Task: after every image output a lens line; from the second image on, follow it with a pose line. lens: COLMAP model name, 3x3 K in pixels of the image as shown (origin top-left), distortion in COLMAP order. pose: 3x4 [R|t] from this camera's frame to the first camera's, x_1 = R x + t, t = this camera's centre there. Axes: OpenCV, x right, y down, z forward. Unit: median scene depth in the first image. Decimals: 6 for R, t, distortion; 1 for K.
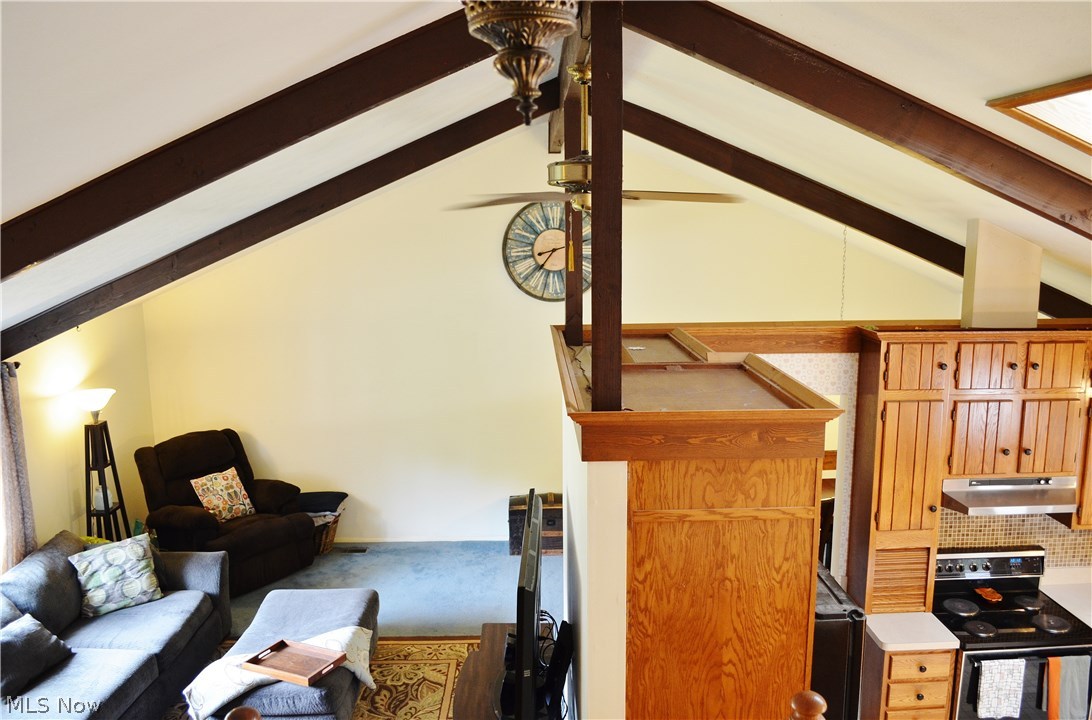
lens RADIAL K [[850.9, 0, 545.0], [0, 850.9, 359.0], [0, 0, 1]] dist [-0.087448, 0.007489]
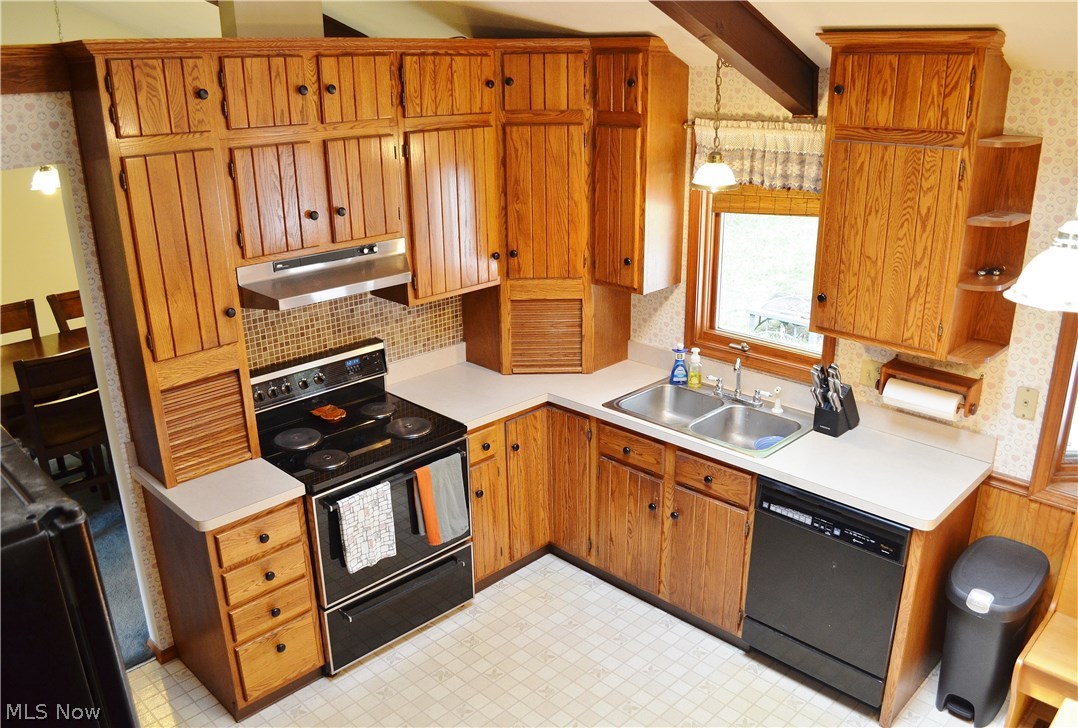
lens RADIAL K [[867.0, 0, 540.0], [0, 867.0, 365.6], [0, 0, 1]] dist [-0.070446, 0.007613]
pose [[0.714602, -0.234378, 0.659099, 0.171885], [0.118104, 0.969098, 0.216566, 0.099072], [-0.689490, -0.076917, 0.720200, 0.311469]]
